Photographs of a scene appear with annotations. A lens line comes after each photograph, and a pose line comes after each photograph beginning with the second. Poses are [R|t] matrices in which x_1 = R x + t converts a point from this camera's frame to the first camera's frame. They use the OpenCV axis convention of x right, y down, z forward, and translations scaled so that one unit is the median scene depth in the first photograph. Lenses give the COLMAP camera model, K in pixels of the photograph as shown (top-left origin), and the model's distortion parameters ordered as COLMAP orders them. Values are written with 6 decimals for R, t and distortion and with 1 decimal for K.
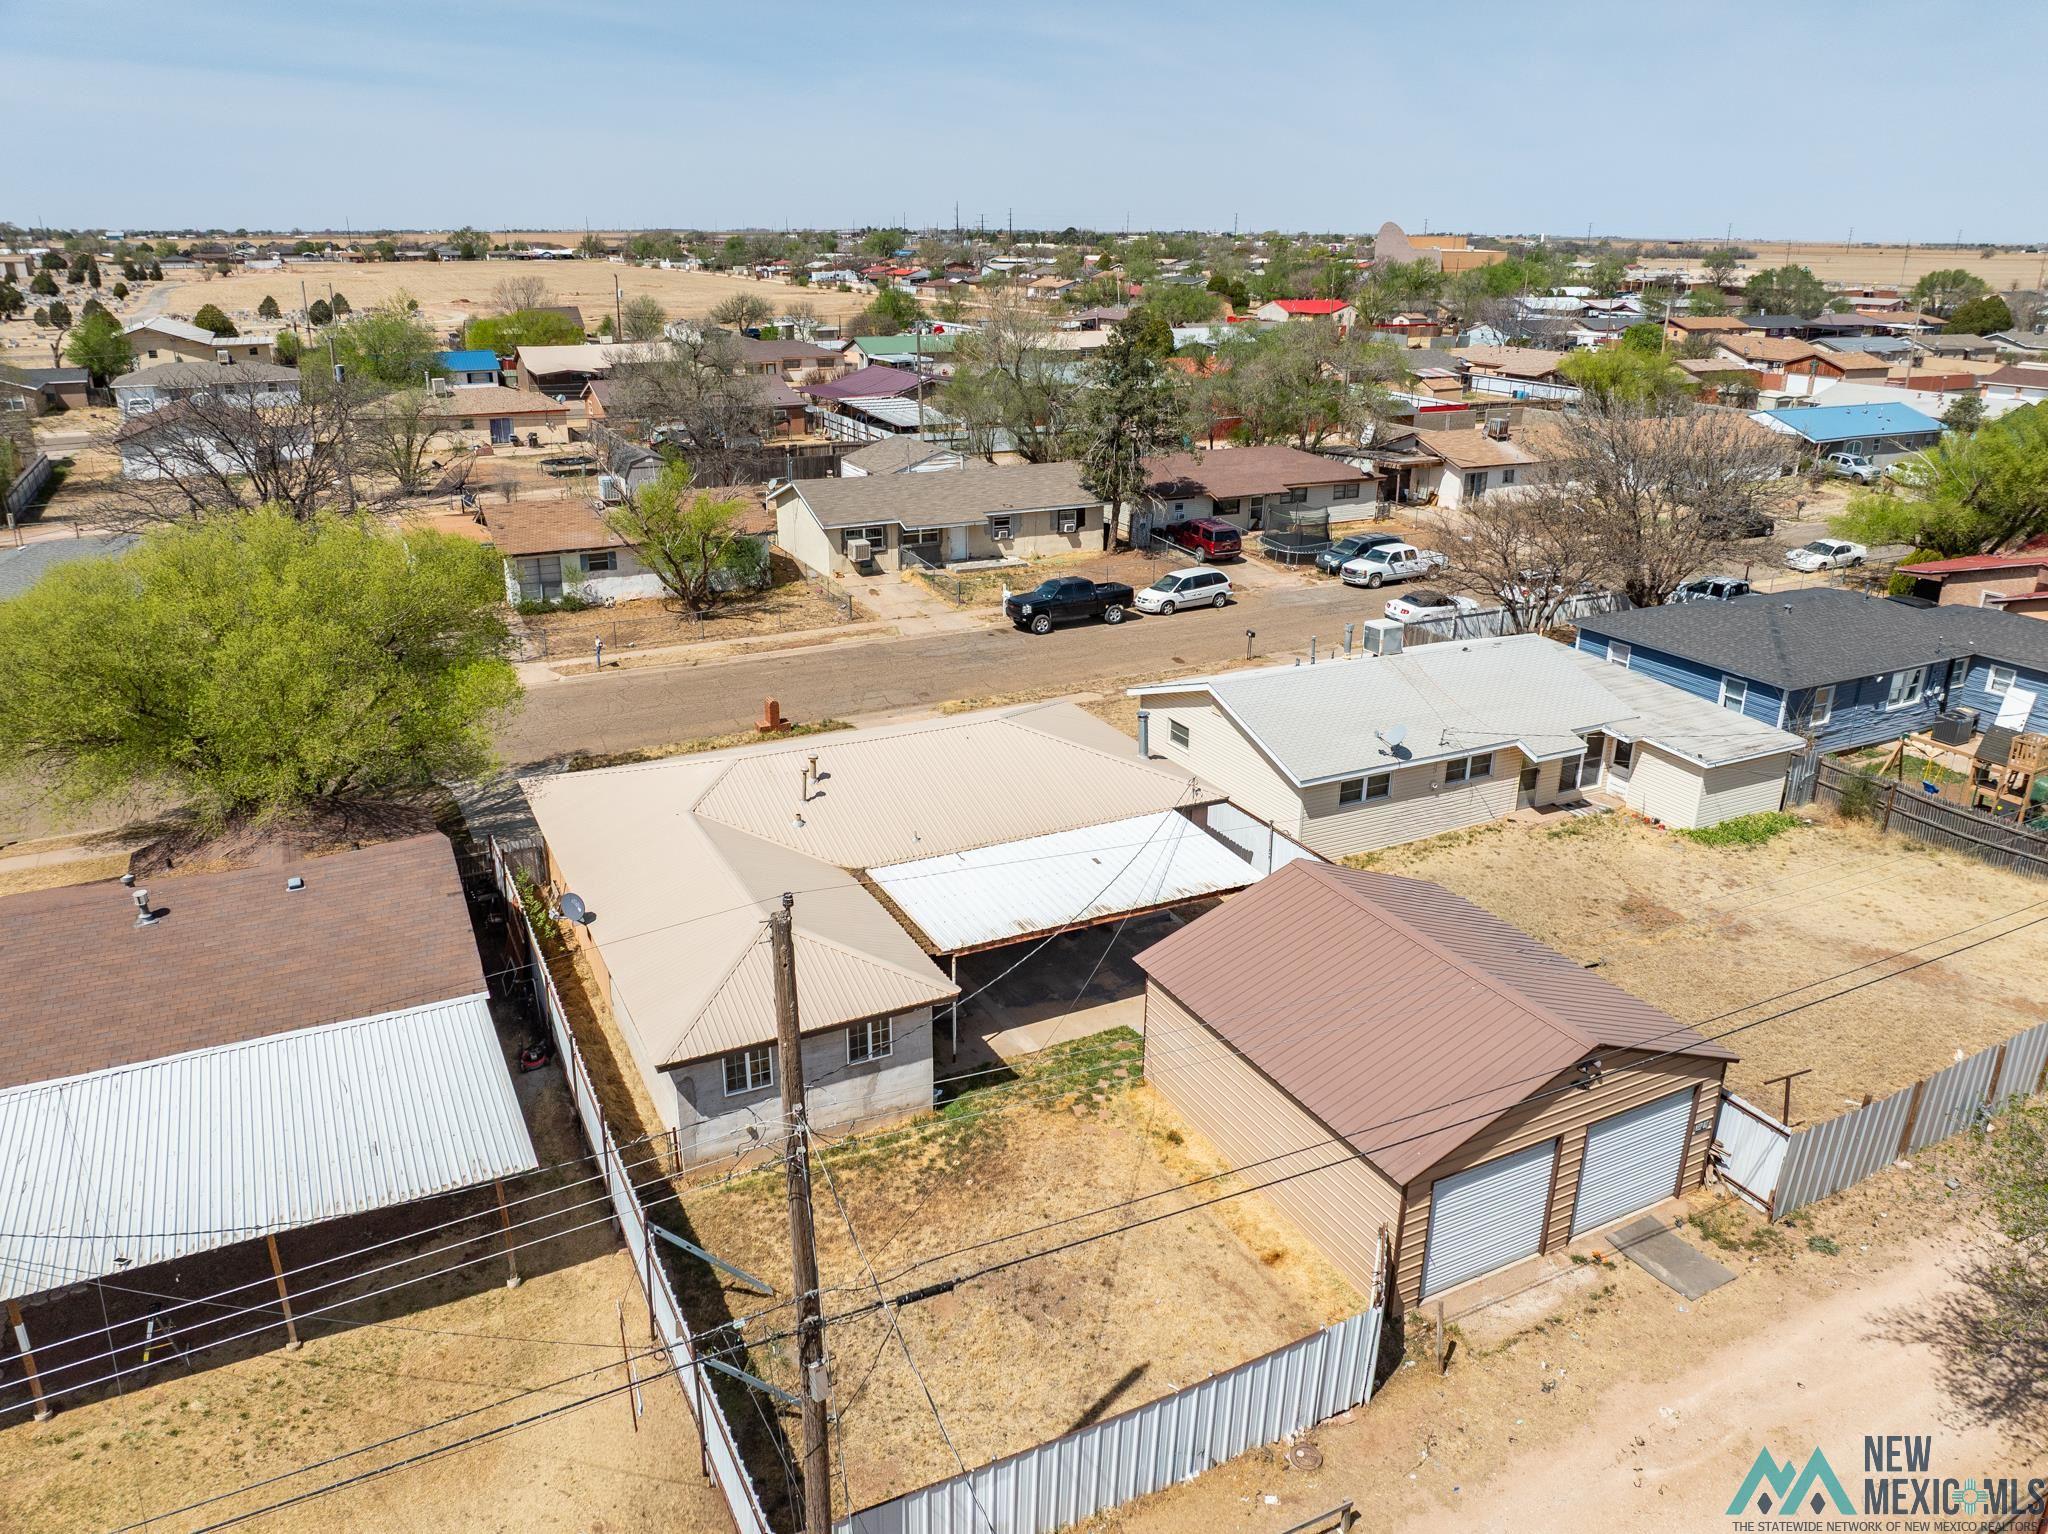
lens RADIAL K [[1439.5, 0, 1035.3], [0, 1439.5, 764.8], [0, 0, 1]] dist [-0.042253, 0.007079]
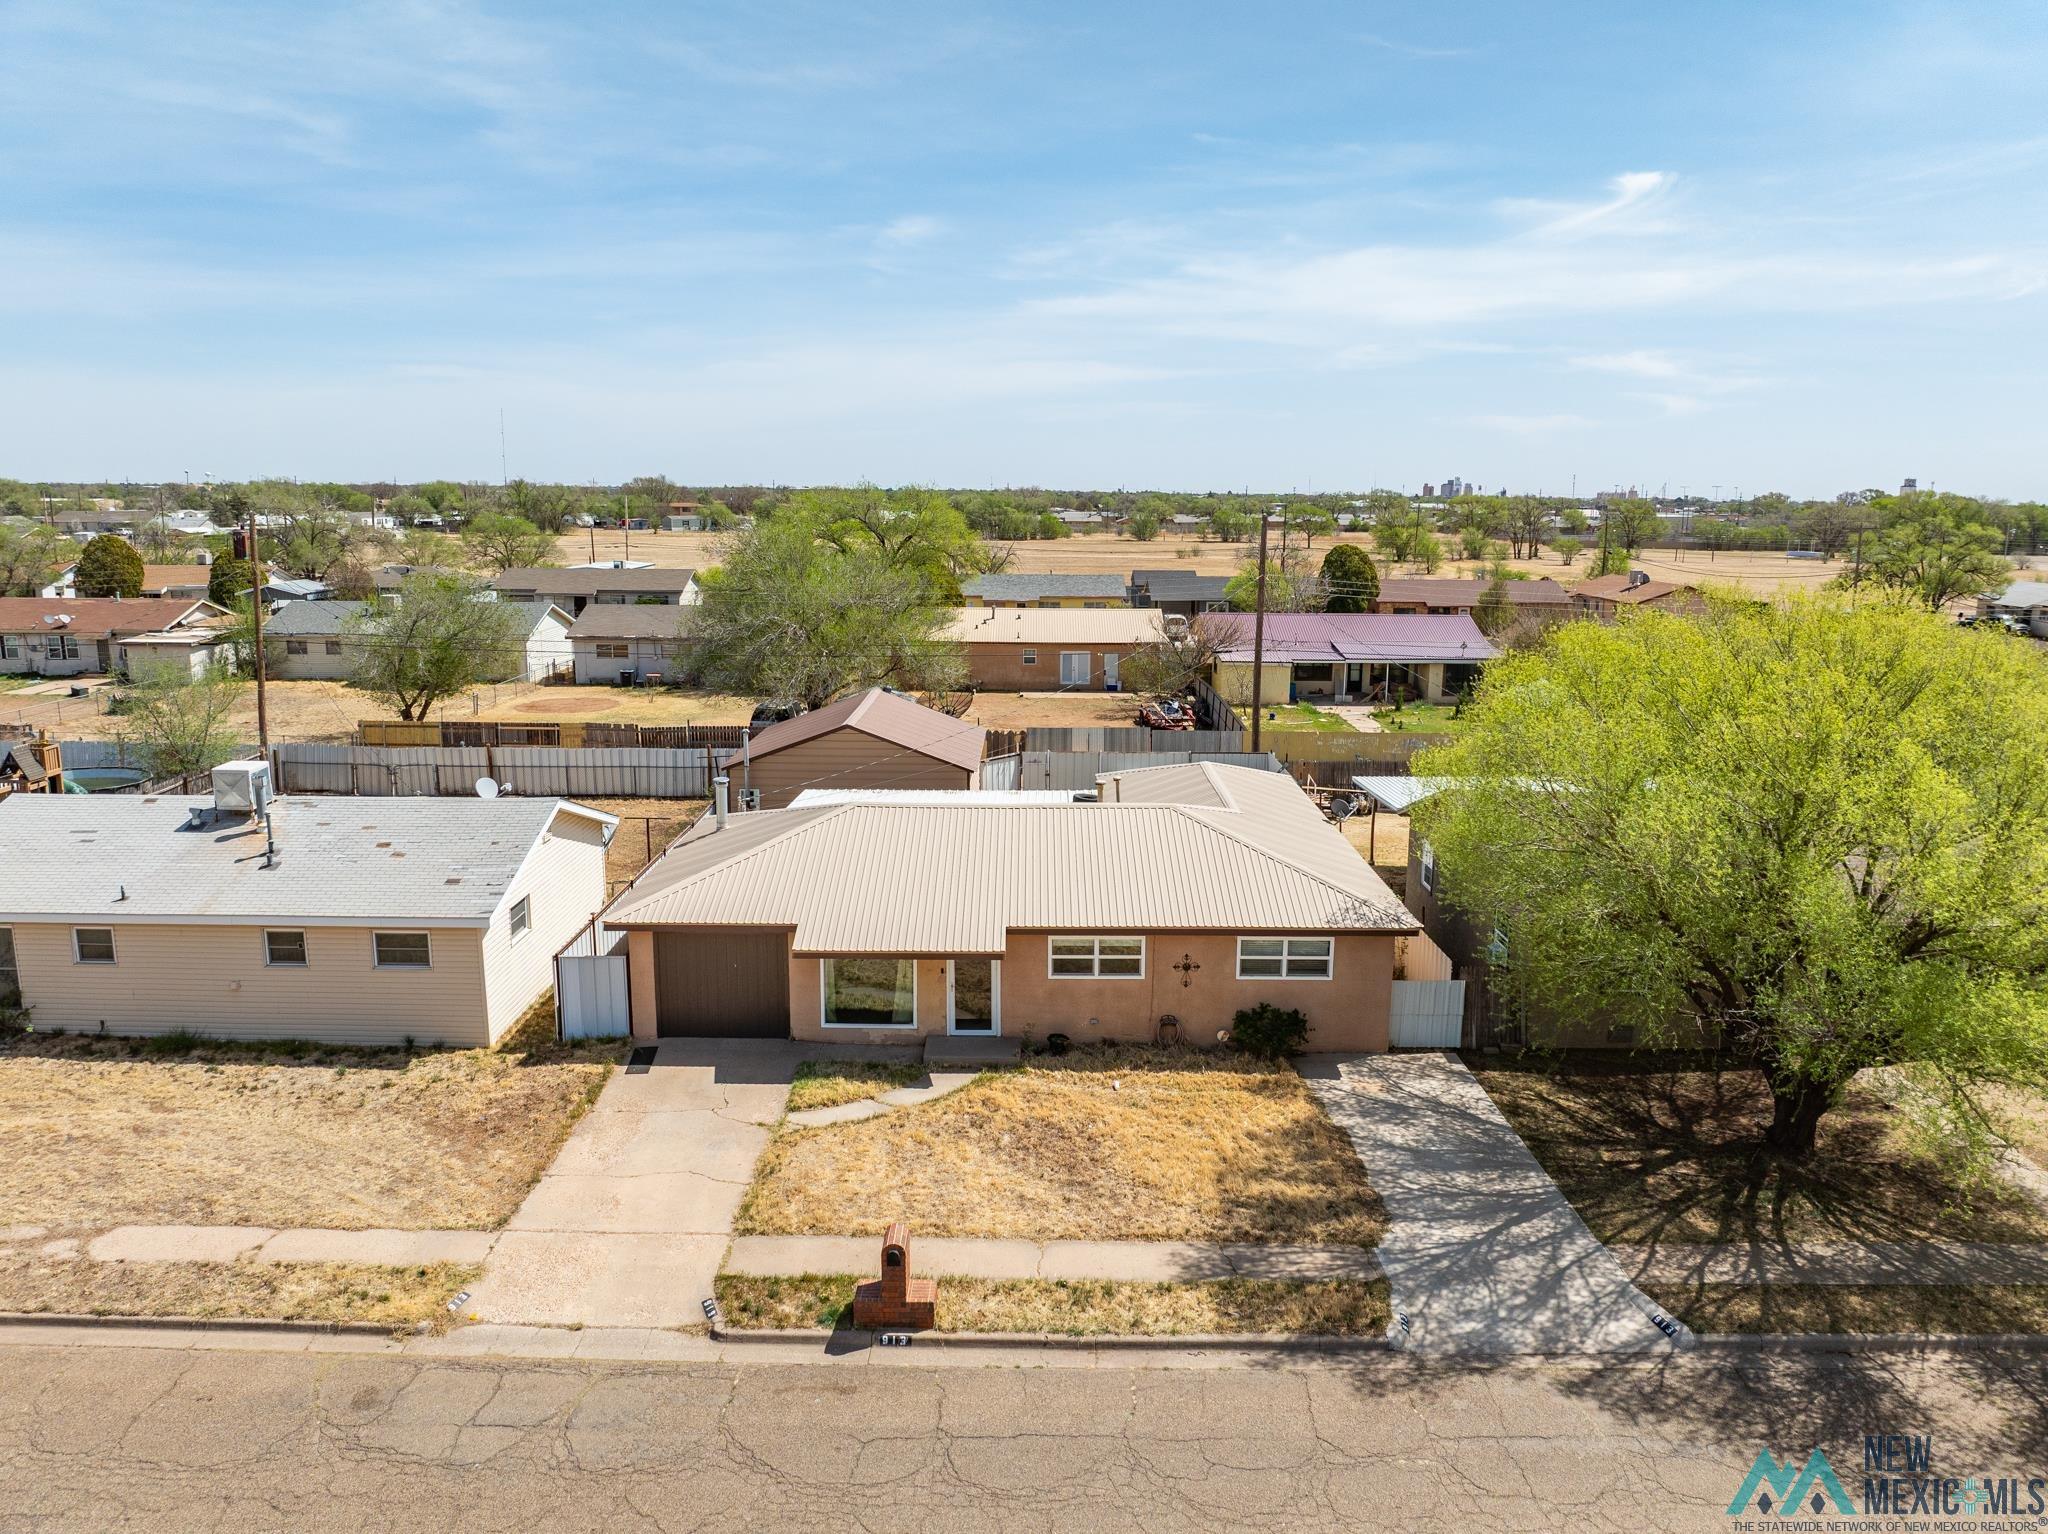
lens RADIAL K [[1435.7, 0, 1034.9], [0, 1435.7, 770.7], [0, 0, 1]] dist [-0.036040, -0.005586]
pose [[-0.887442, -0.102469, 0.449384, -0.312302], [0.150011, 0.857682, 0.491811, -0.281985], [-0.435824, 0.503867, -0.745772, 0.986338]]
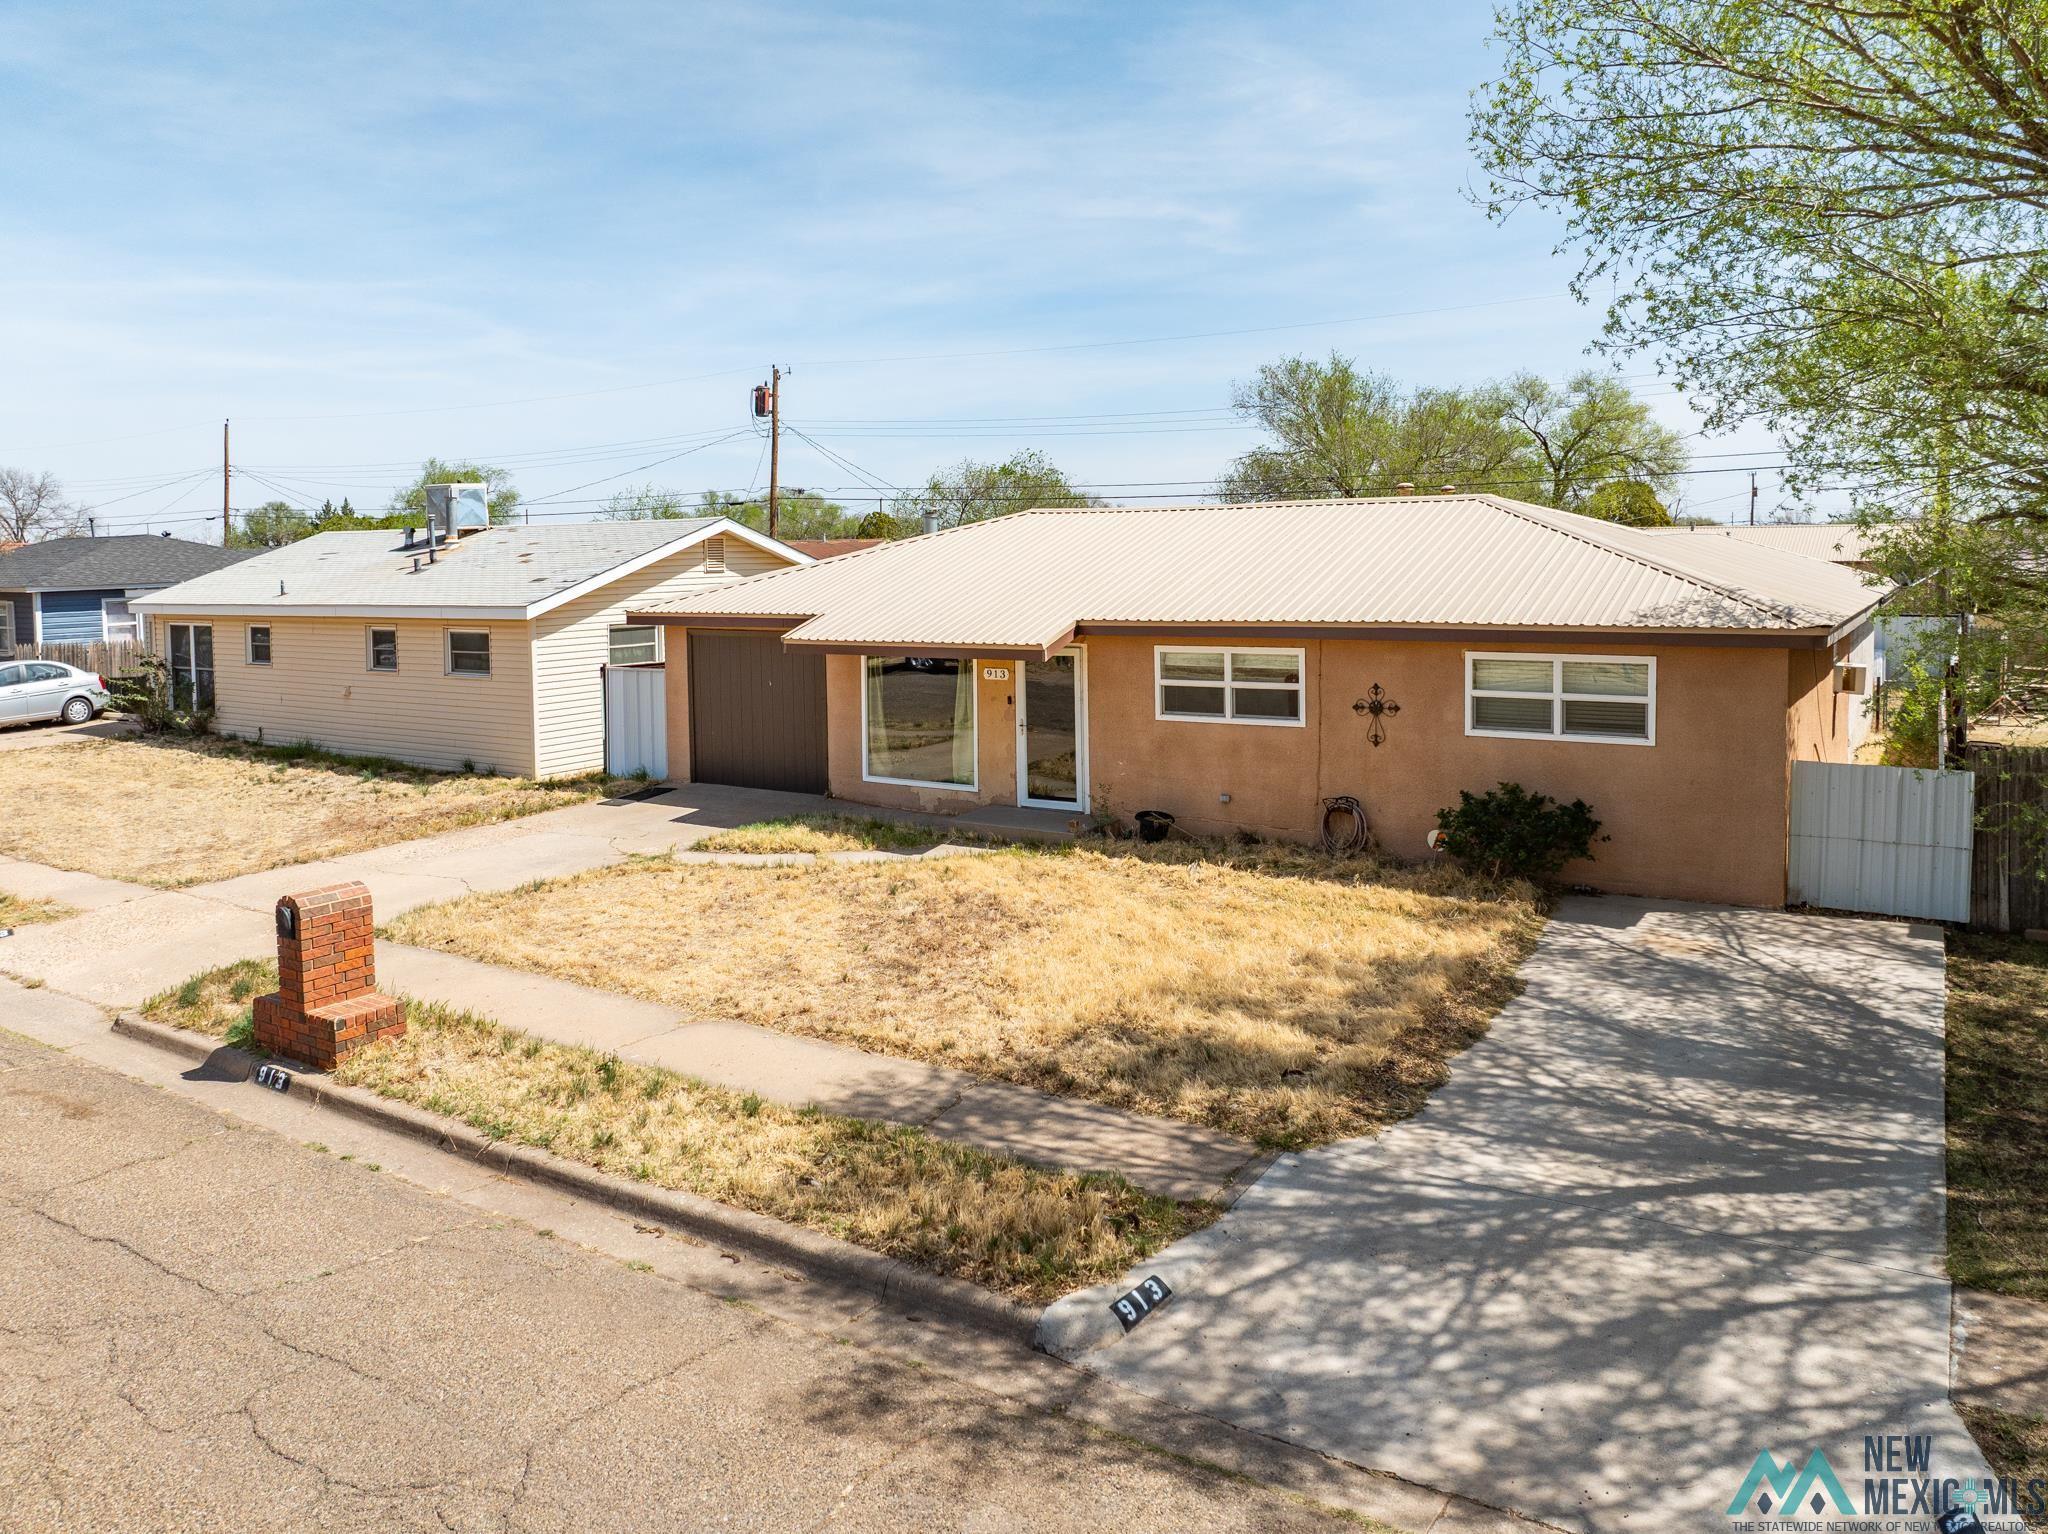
lens RADIAL K [[1474.7, 0, 1051.4], [0, 1474.7, 669.6], [0, 0, 1]] dist [-0.036866, 0.000123]
pose [[-0.507739, -0.070195, 0.858646, -0.351042], [0.315666, 0.912202, 0.261234, -0.081838], [-0.801596, 0.403684, -0.441002, 0.807902]]
